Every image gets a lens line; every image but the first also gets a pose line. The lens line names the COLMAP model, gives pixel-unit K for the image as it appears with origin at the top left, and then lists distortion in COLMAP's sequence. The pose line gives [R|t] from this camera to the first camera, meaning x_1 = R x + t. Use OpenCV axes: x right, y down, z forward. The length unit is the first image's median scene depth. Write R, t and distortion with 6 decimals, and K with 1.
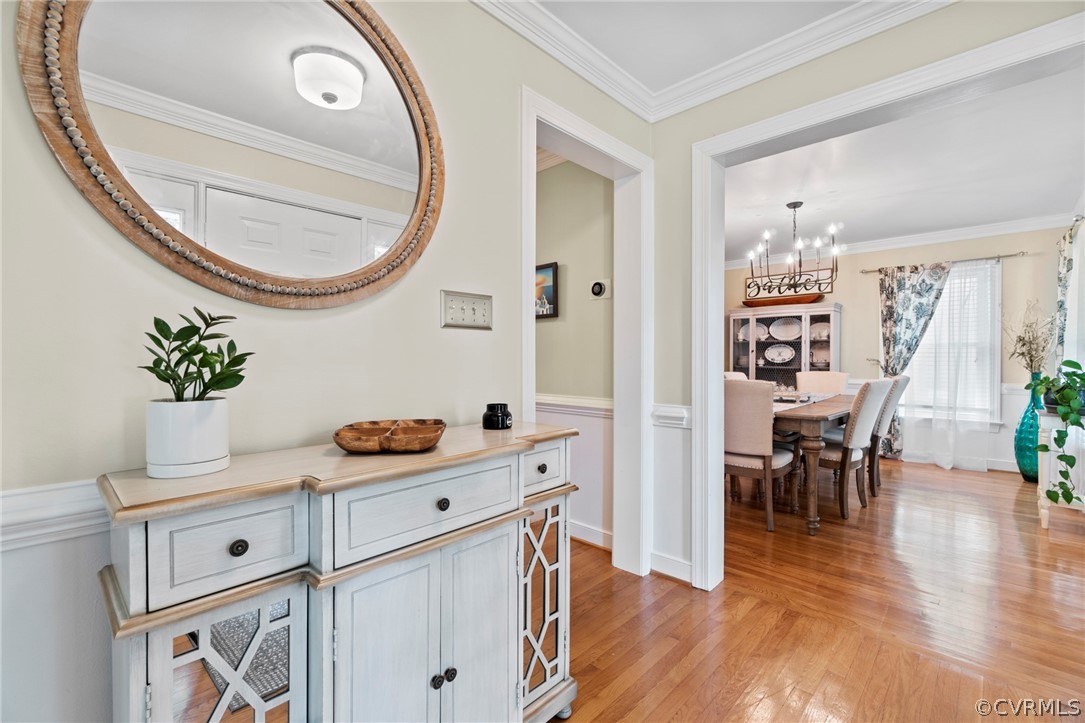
lens RADIAL K [[467.9, 0, 542.0], [0, 467.9, 364.1], [0, 0, 1]] dist [-0.002117, 0.000497]
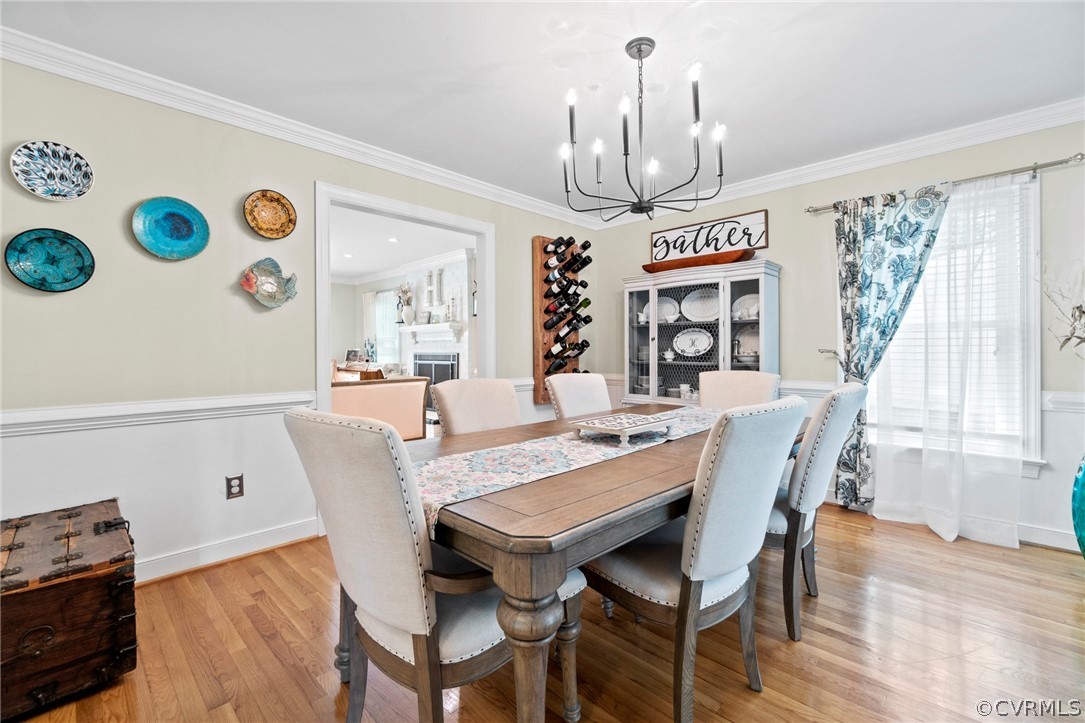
lens RADIAL K [[467.9, 0, 543.1], [0, 467.9, 353.2], [0, 0, 1]] dist [-0.002117, 0.000497]
pose [[0.999977, -0.006297, -0.002480, 0.342963], [0.006281, 0.999960, -0.006438, -0.005095], [0.002521, 0.006422, 0.999976, 0.389979]]
